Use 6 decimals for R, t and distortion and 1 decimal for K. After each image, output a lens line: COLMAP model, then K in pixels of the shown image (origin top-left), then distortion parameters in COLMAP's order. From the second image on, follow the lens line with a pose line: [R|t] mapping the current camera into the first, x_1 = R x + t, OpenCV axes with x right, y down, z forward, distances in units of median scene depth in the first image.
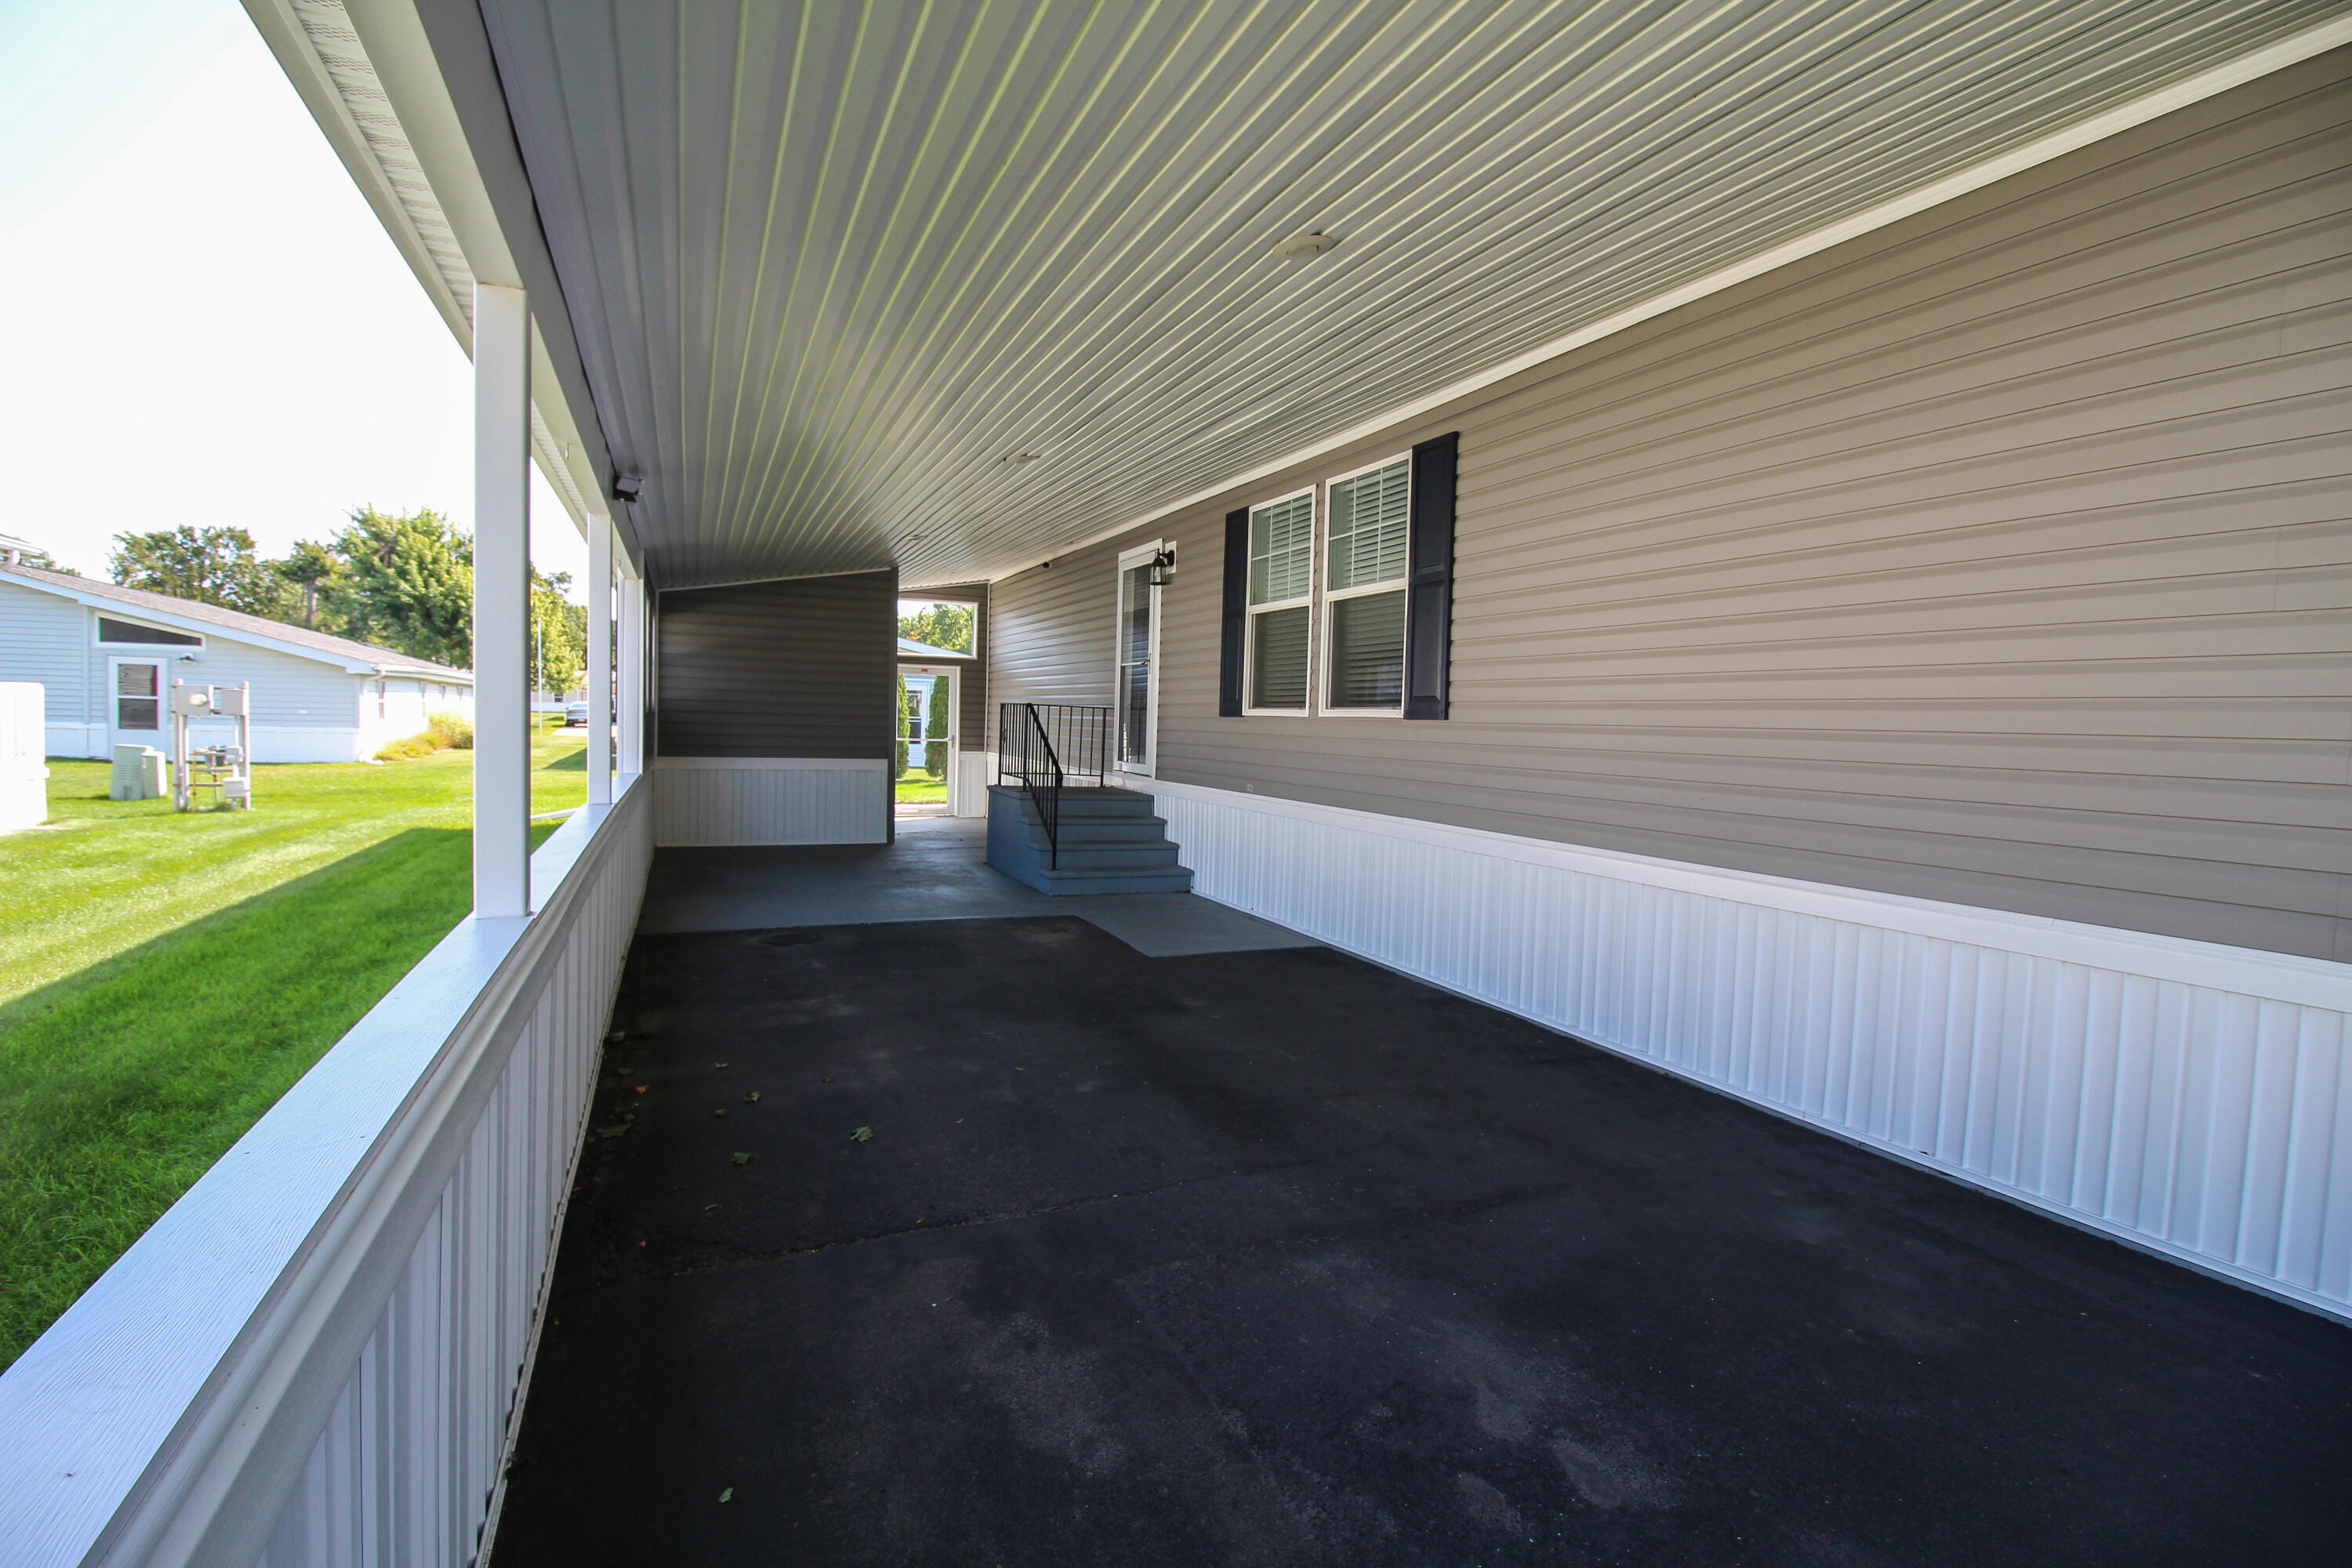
lens RADIAL K [[1085.7, 0, 1178.9], [0, 1085.7, 778.2], [0, 0, 1]] dist [-0.017882, -0.003736]
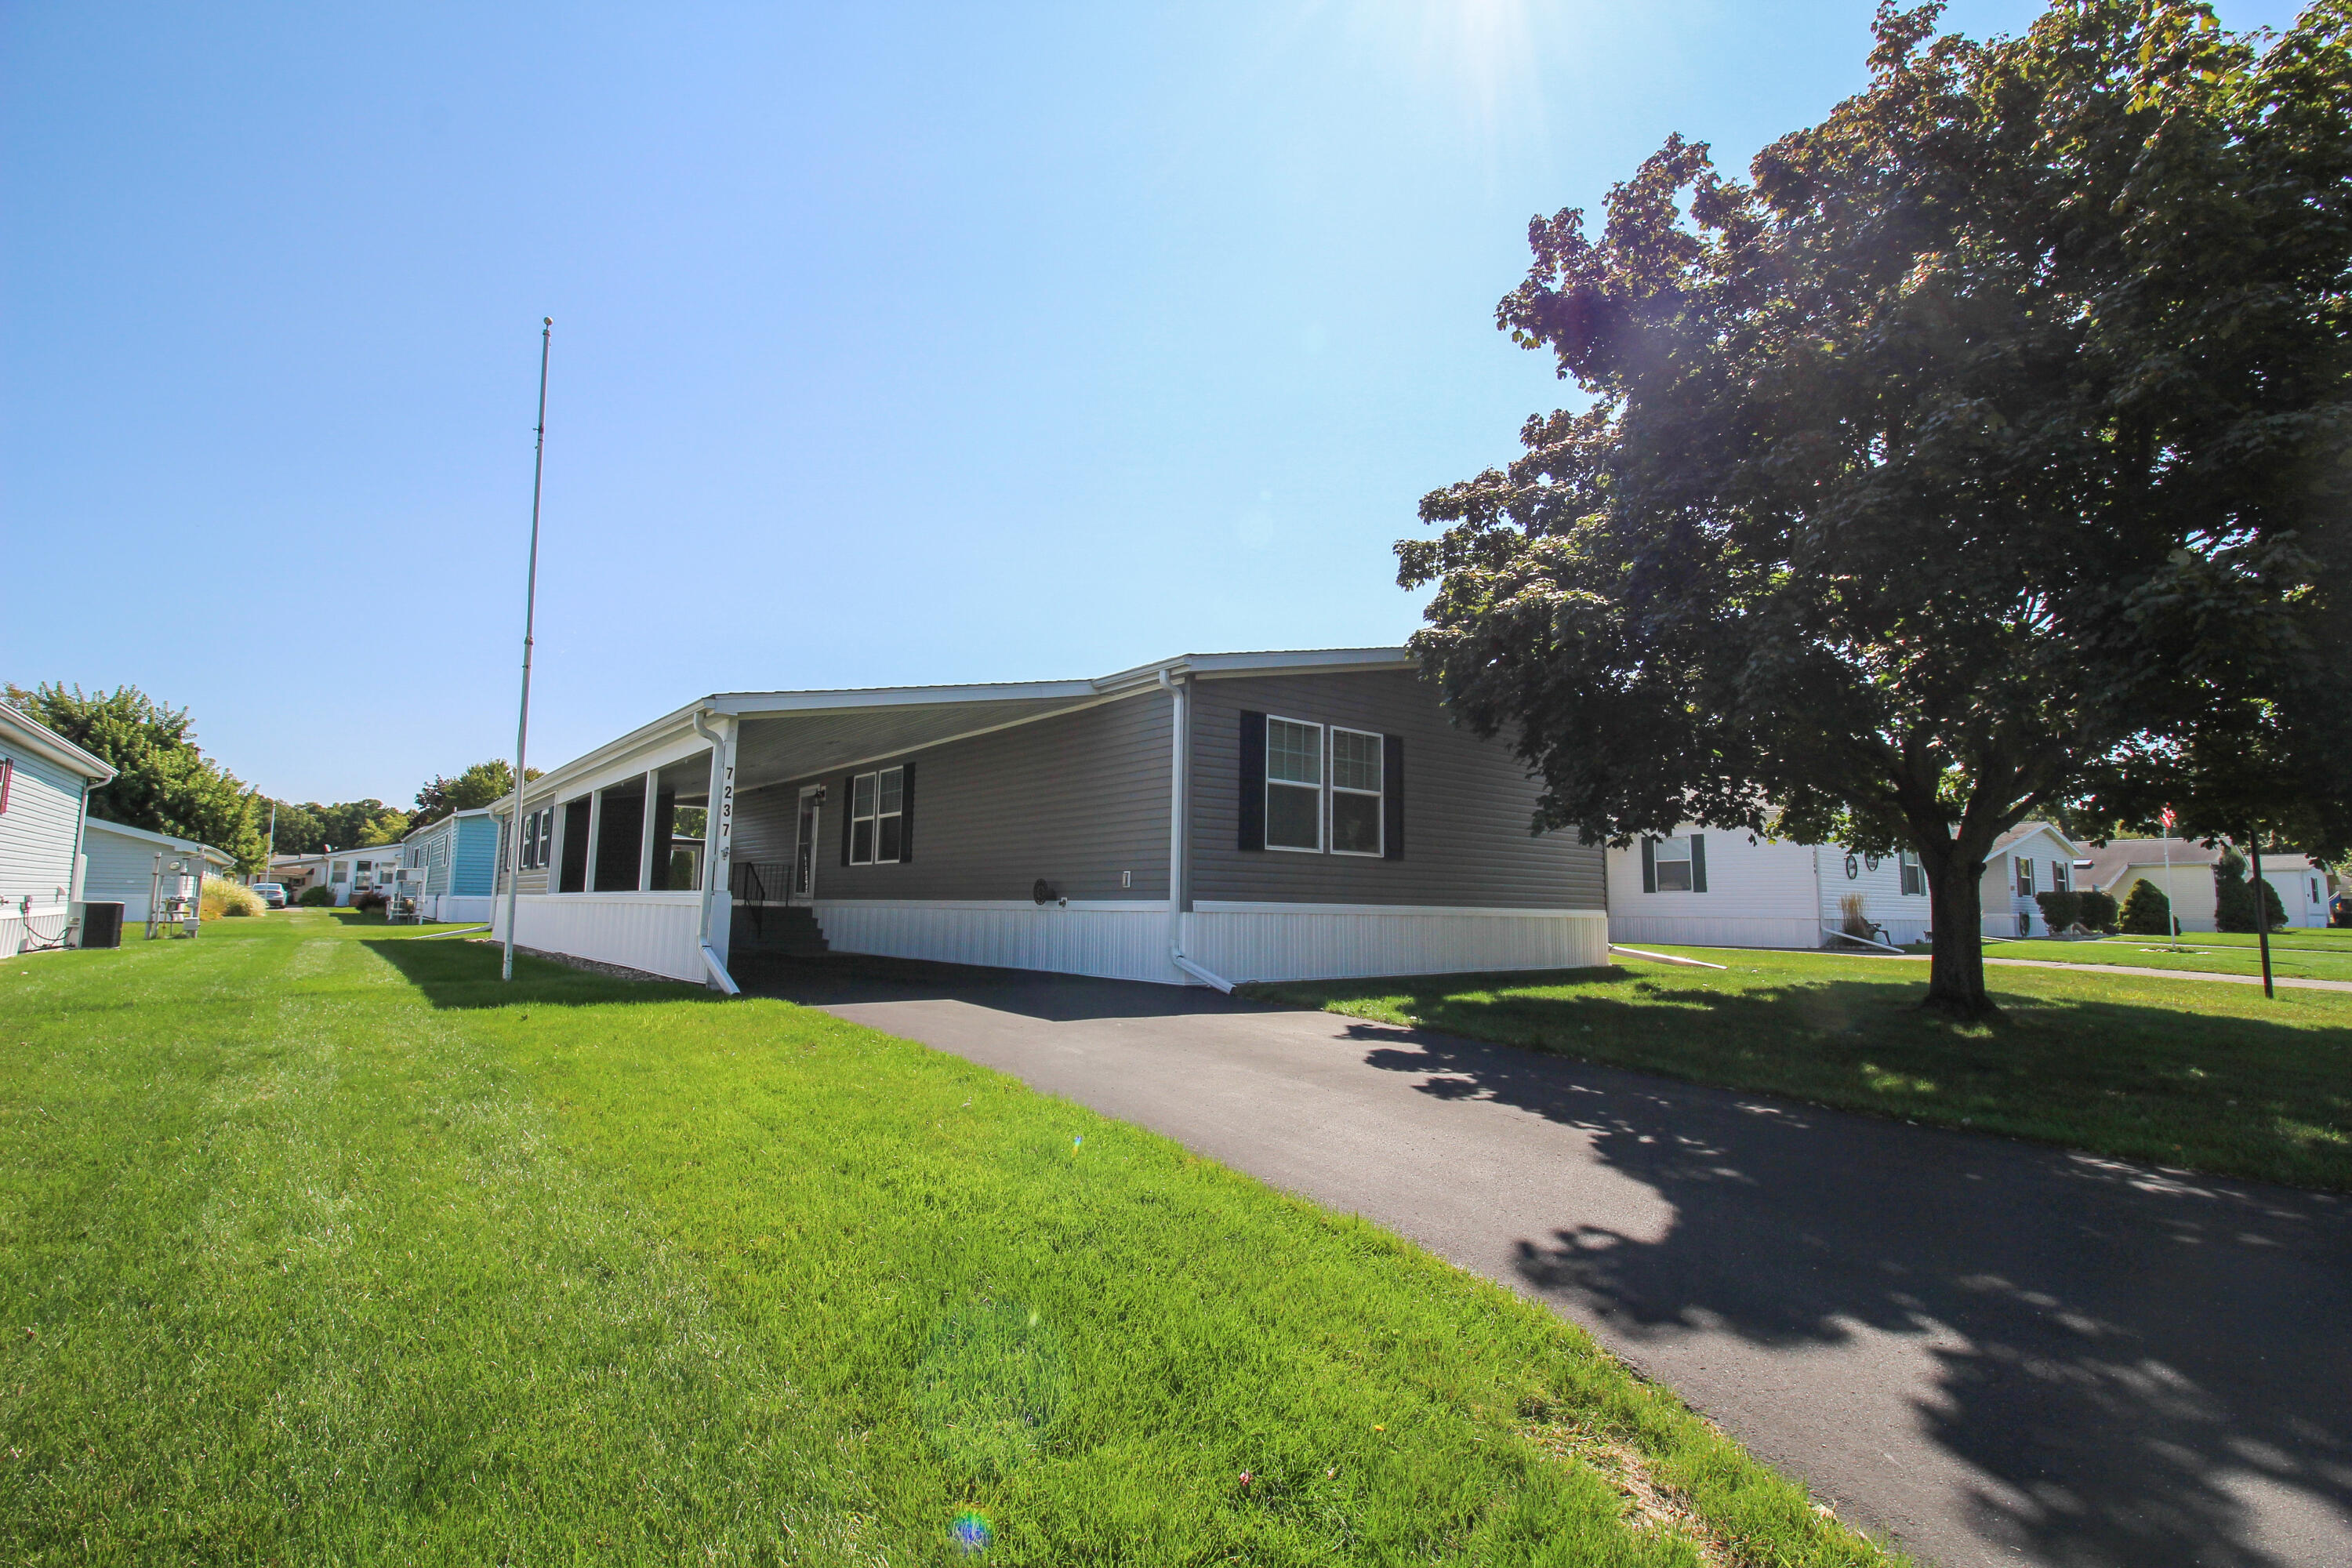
lens RADIAL K [[1085.7, 0, 1173.7], [0, 1085.7, 776.4], [0, 0, 1]] dist [-0.017882, -0.003736]
pose [[0.969437, 0.015128, 0.244874, 0.048049], [0.026818, 0.985582, -0.167058, 0.047285], [-0.243870, 0.168520, 0.955054, -0.416365]]
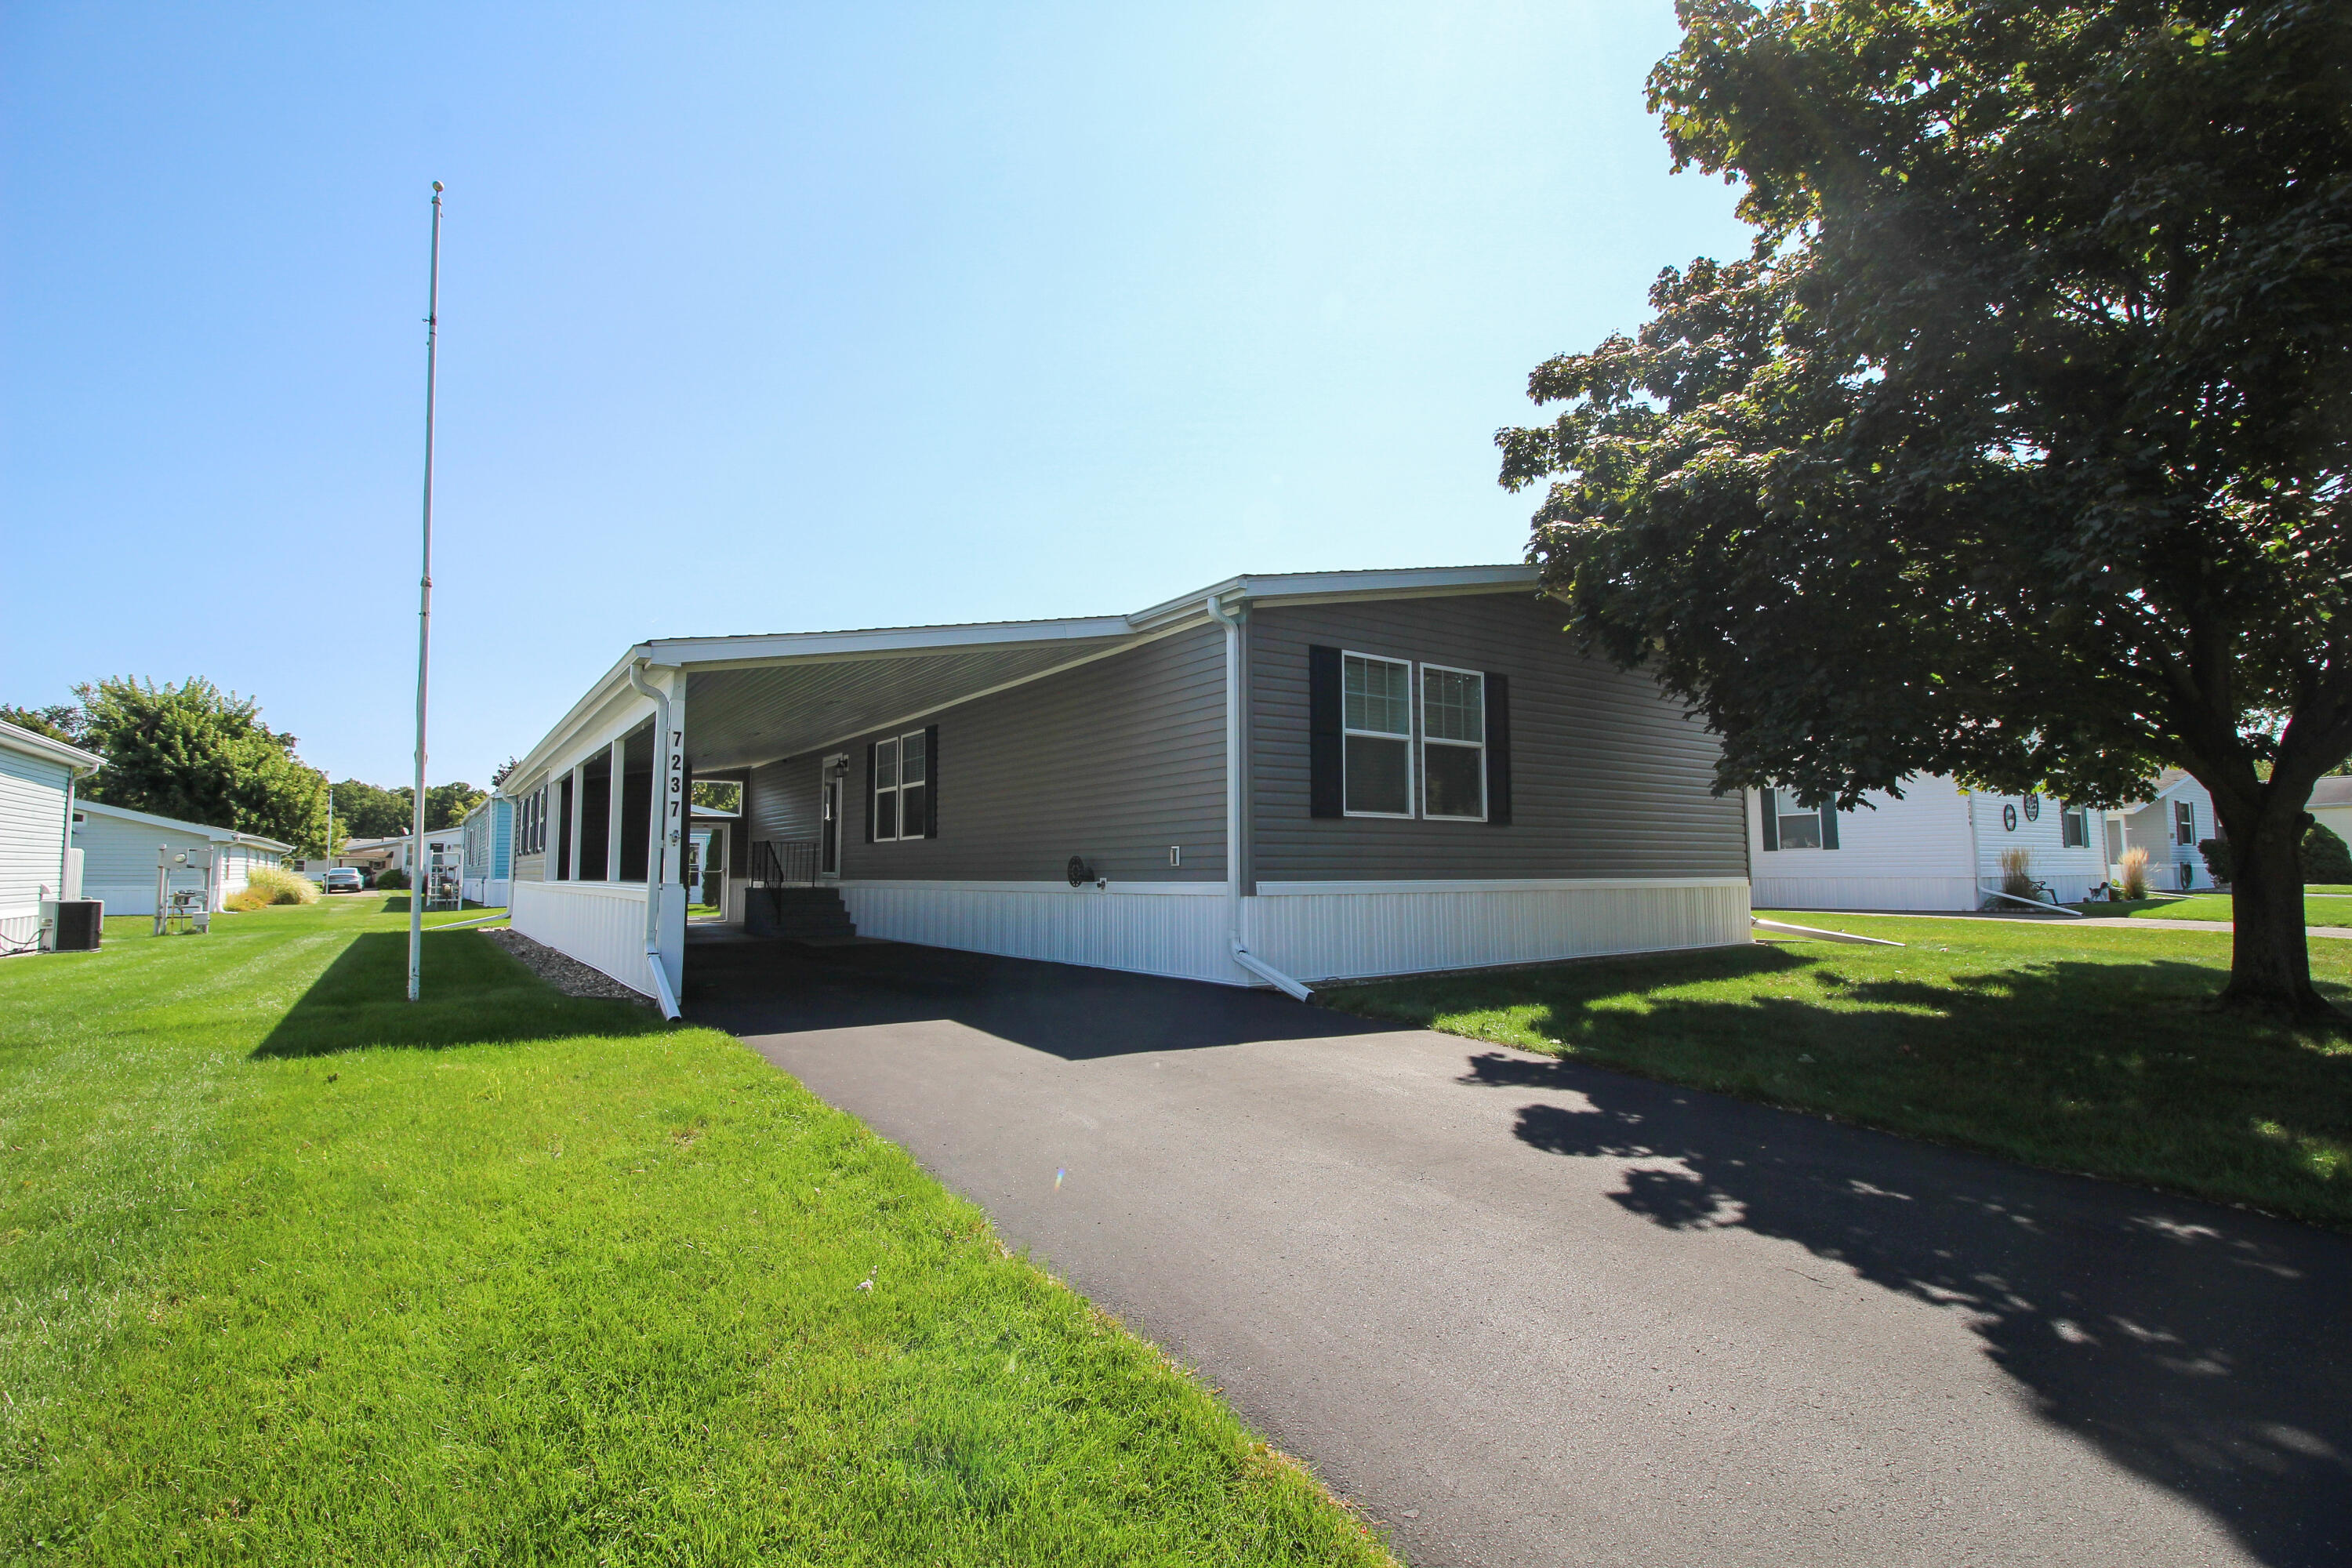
lens RADIAL K [[1085.7, 0, 1173.9], [0, 1085.7, 780.0], [0, 0, 1]] dist [-0.017882, -0.003736]
pose [[0.981990, -0.018440, 0.188032, 0.070366], [0.043963, 0.990209, -0.132489, 0.037017], [-0.183748, 0.138369, 0.973186, -0.338960]]
